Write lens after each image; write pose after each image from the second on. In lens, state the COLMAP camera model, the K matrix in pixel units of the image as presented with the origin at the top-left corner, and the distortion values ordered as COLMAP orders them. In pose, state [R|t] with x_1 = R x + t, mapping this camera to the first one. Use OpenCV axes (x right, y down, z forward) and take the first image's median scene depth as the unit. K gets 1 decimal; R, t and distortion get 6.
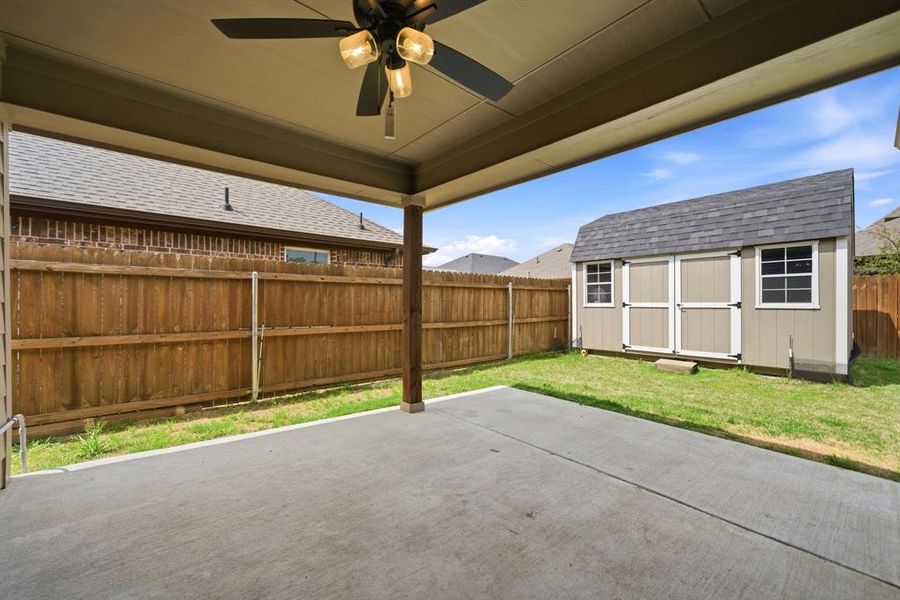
lens RADIAL K [[353.9, 0, 451.5], [0, 353.9, 300.2], [0, 0, 1]] dist [0.002509, 0.001150]
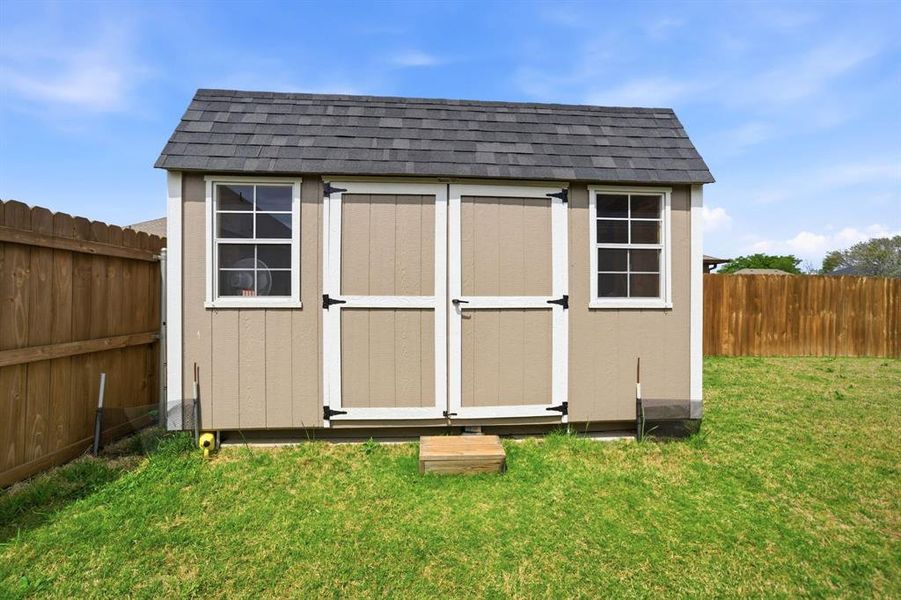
lens RADIAL K [[354.3, 0, 457.1], [0, 354.3, 301.2], [0, 0, 1]] dist [0.002509, 0.001150]
pose [[0.593555, 0.003918, 0.804784, 0.295679], [-0.010228, 0.999944, 0.002675, 0.011714], [-0.804729, -0.009819, 0.593562, 0.738793]]
